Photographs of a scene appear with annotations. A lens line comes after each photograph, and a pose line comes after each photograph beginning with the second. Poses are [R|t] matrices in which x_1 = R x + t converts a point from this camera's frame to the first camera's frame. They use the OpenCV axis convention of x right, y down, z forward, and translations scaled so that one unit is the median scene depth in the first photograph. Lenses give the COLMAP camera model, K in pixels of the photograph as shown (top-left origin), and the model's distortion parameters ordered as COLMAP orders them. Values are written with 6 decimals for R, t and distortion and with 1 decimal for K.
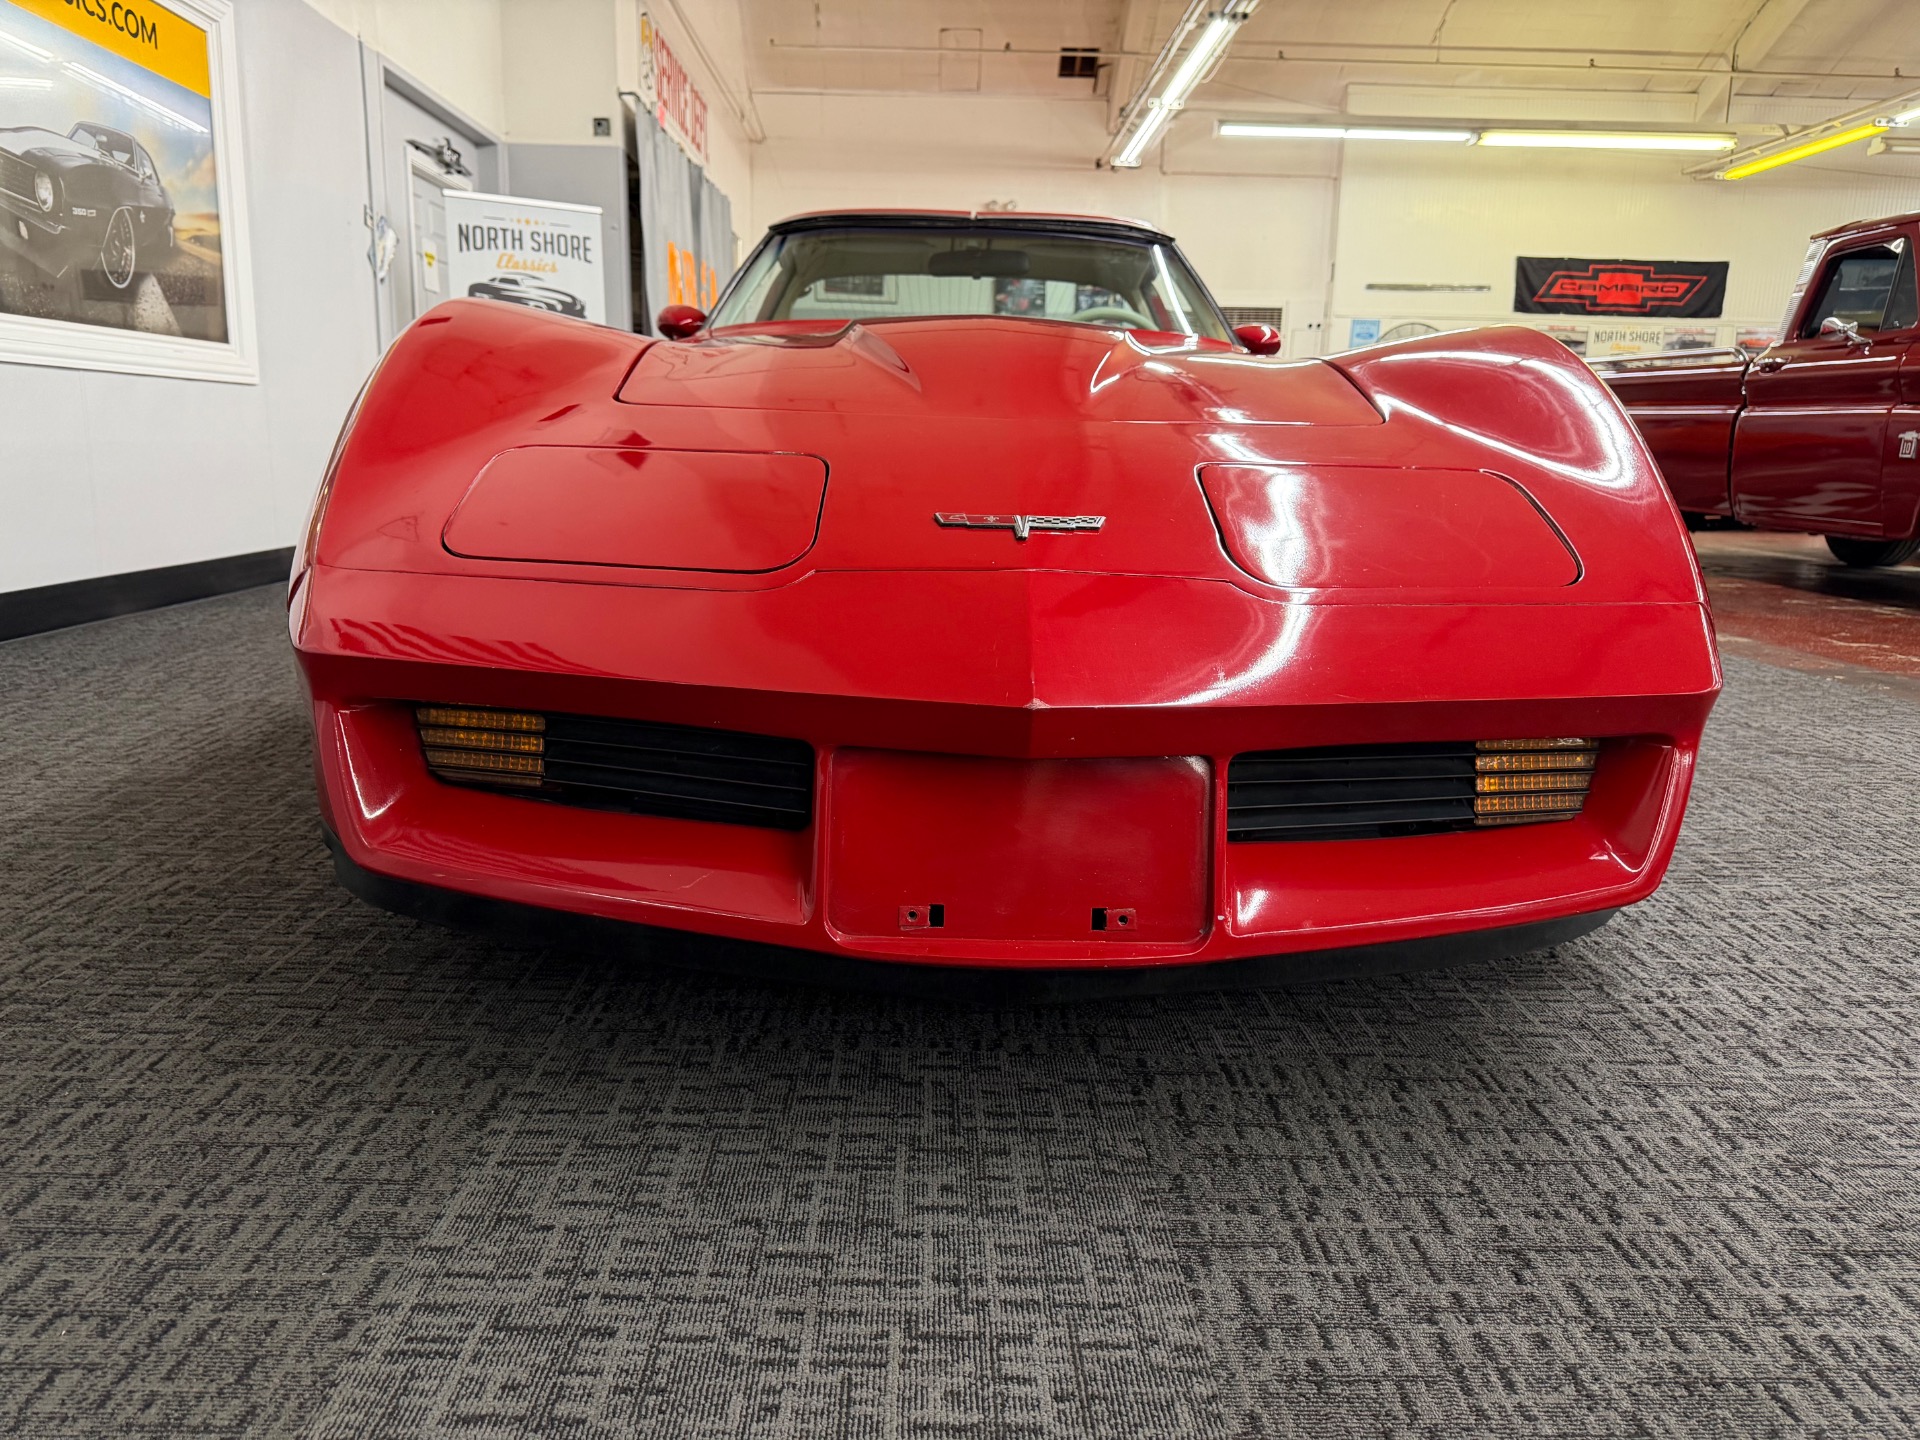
lens RADIAL K [[1366.2, 0, 960.1], [0, 1366.2, 699.8], [0, 0, 1]] dist [0.016044, -0.025694]
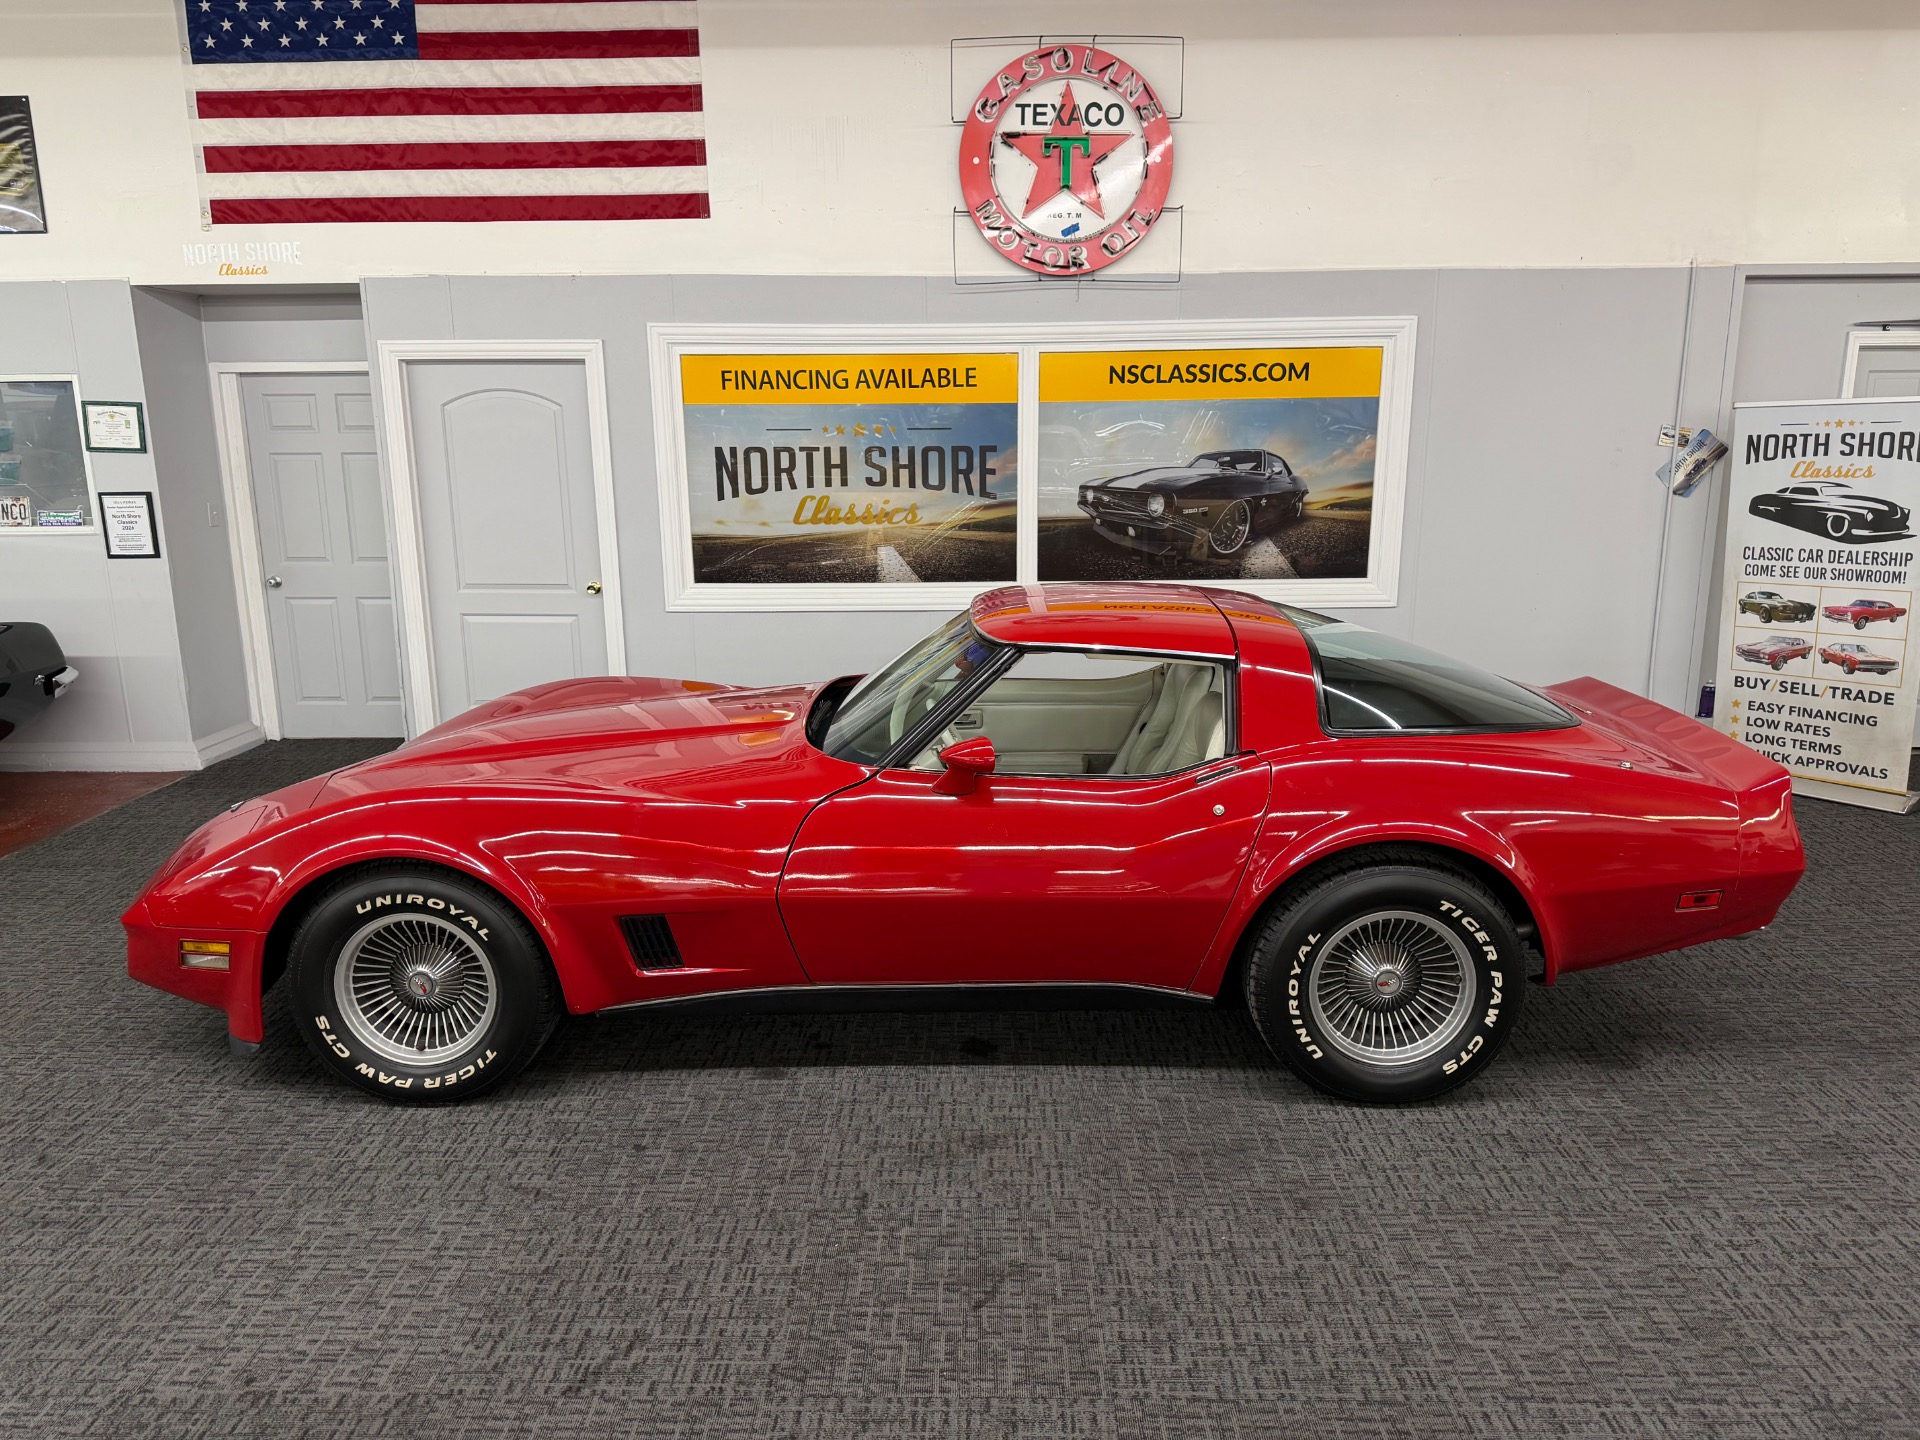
lens RADIAL K [[1388.9, 0, 949.0], [0, 1388.9, 712.1], [0, 0, 1]] dist [0.065016, -0.077096]
pose [[-0.027187, 0.192850, -0.980852, 2.591152], [-0.175151, 0.965116, 0.194611, -1.041002], [0.984166, 0.177088, 0.007540, 1.976412]]
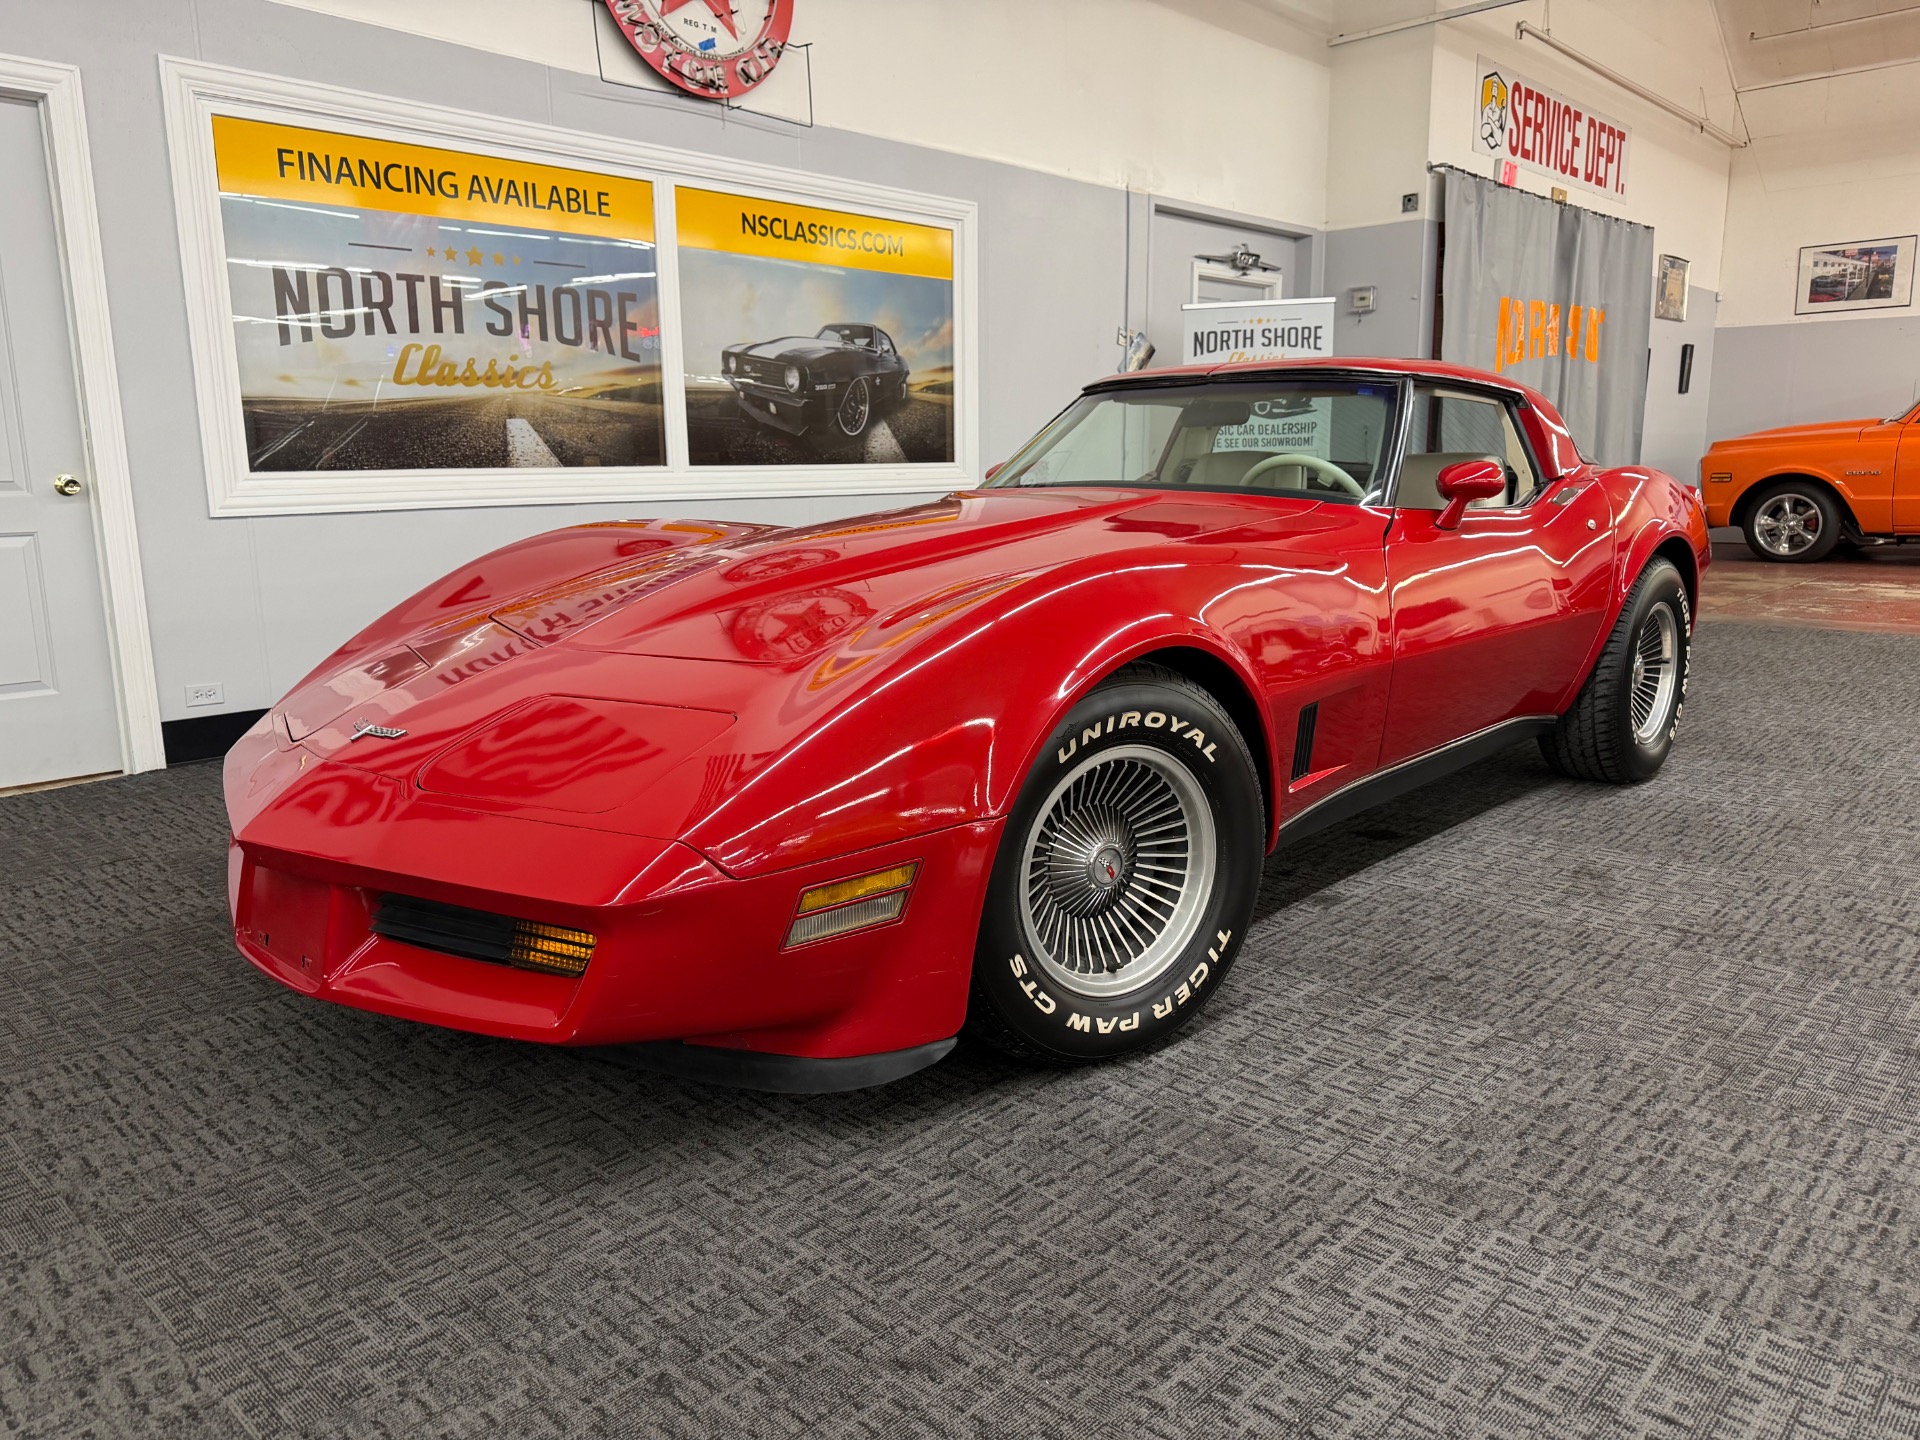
lens RADIAL K [[1366.2, 0, 963.1], [0, 1366.2, 707.6], [0, 0, 1]] dist [0.016044, -0.025694]
pose [[0.714487, 0.095775, -0.693063, 1.314965], [-0.099750, 0.994411, 0.034586, -0.217612], [0.692502, 0.044422, 0.720047, 0.198922]]
